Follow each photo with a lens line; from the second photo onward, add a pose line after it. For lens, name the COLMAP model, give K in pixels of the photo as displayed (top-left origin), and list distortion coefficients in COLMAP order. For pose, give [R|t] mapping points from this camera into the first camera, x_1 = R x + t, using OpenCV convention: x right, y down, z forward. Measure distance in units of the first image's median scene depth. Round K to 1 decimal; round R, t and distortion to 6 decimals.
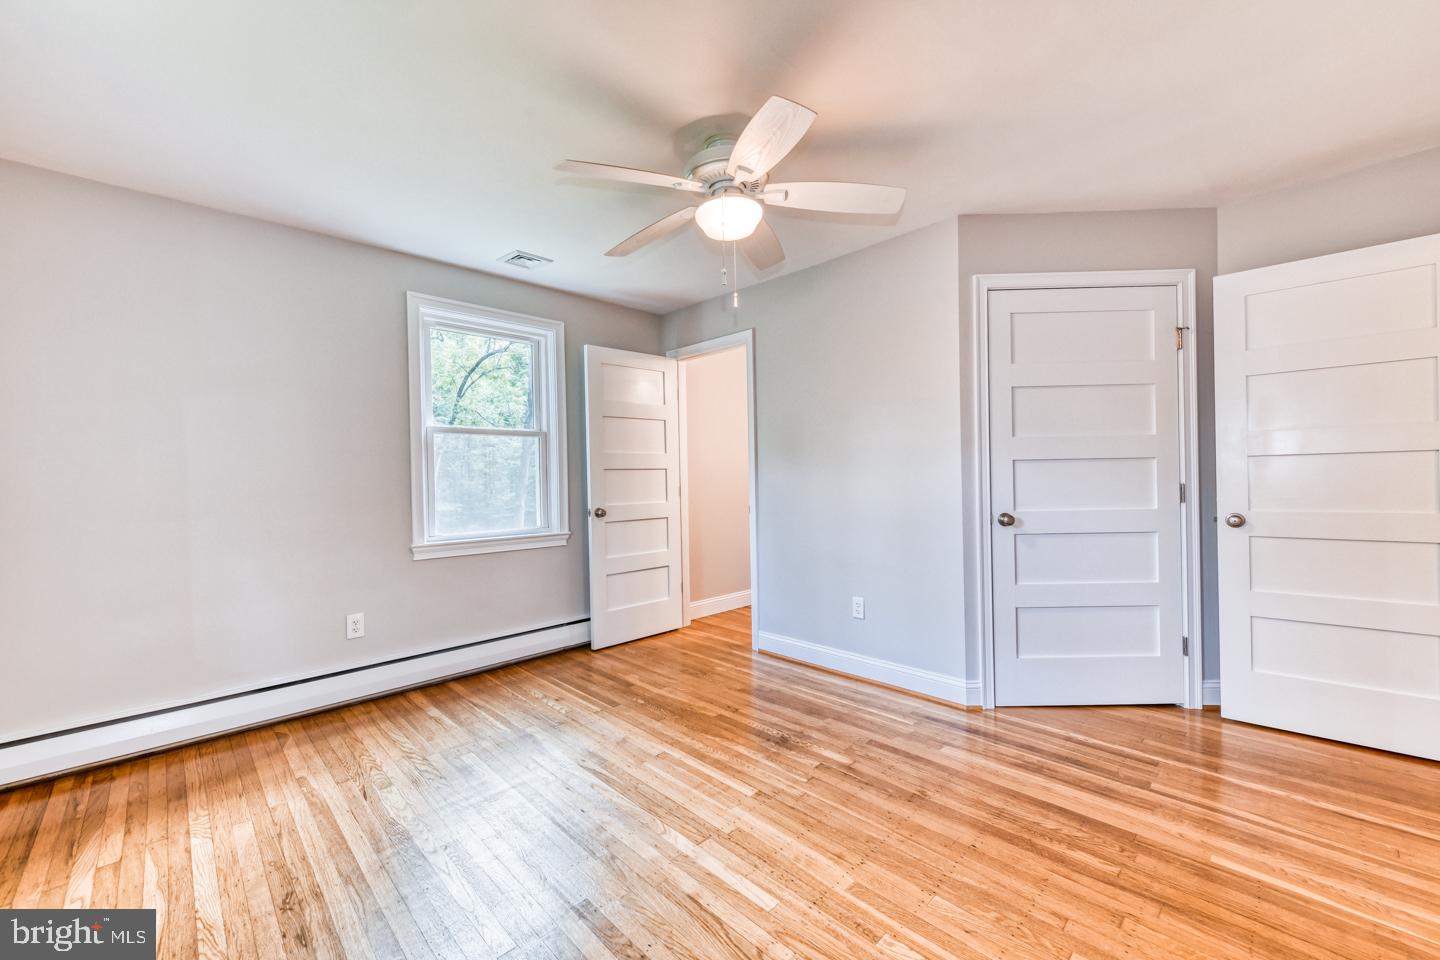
lens RADIAL K [[568.7, 0, 710.6], [0, 568.7, 478.9], [0, 0, 1]] dist [0.003330, -0.000291]
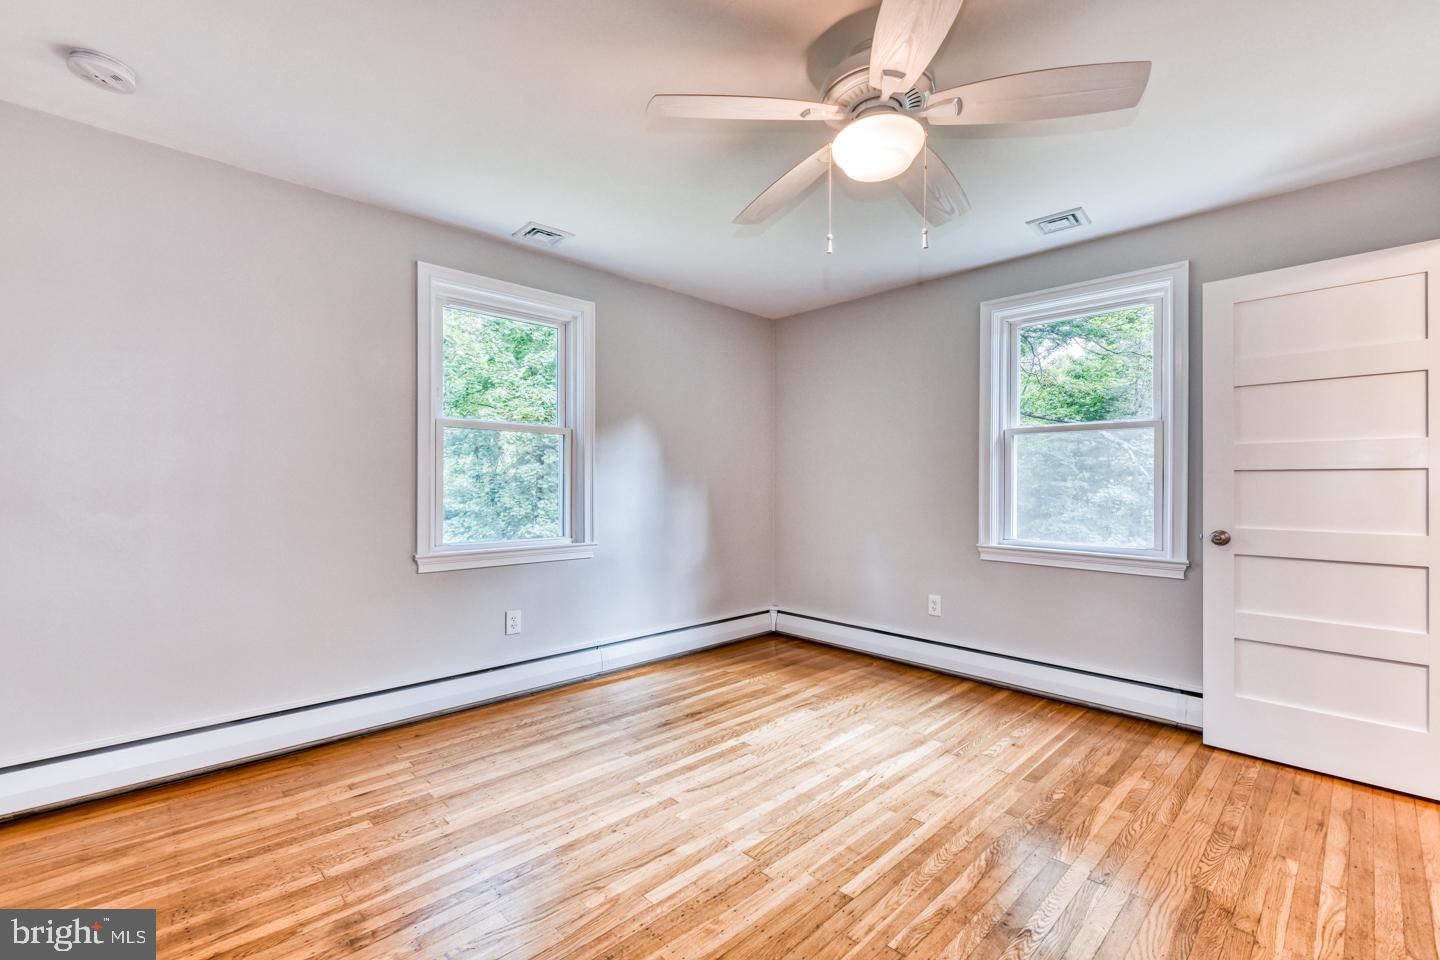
lens RADIAL K [[589.7, 0, 743.8], [0, 589.7, 481.8], [0, 0, 1]] dist [0.006419, -0.002009]
pose [[0.038297, 0.011829, -0.999196, 0.644144], [-0.007833, 0.999903, 0.011537, -0.010488], [0.999236, 0.007385, 0.038386, 0.615159]]
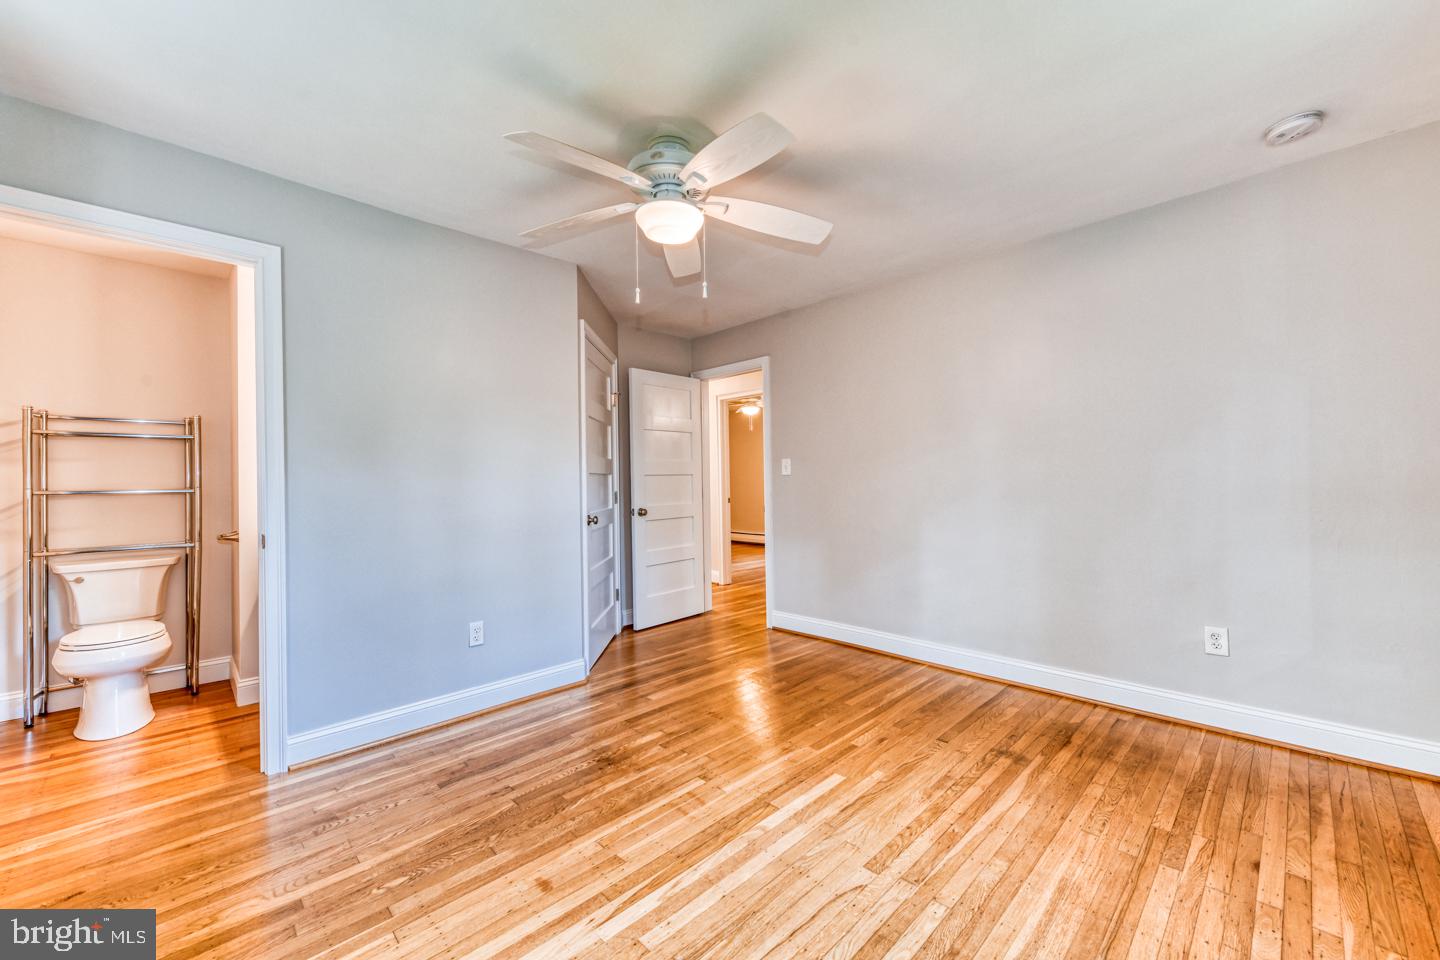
lens RADIAL K [[568.7, 0, 710.9], [0, 568.7, 476.5], [0, 0, 1]] dist [0.003330, -0.000291]
pose [[0.004242, 0.016879, 0.999849, -0.755742], [0.017819, 0.999698, -0.016952, -0.004130], [-0.999832, 0.017888, 0.003940, 0.720321]]
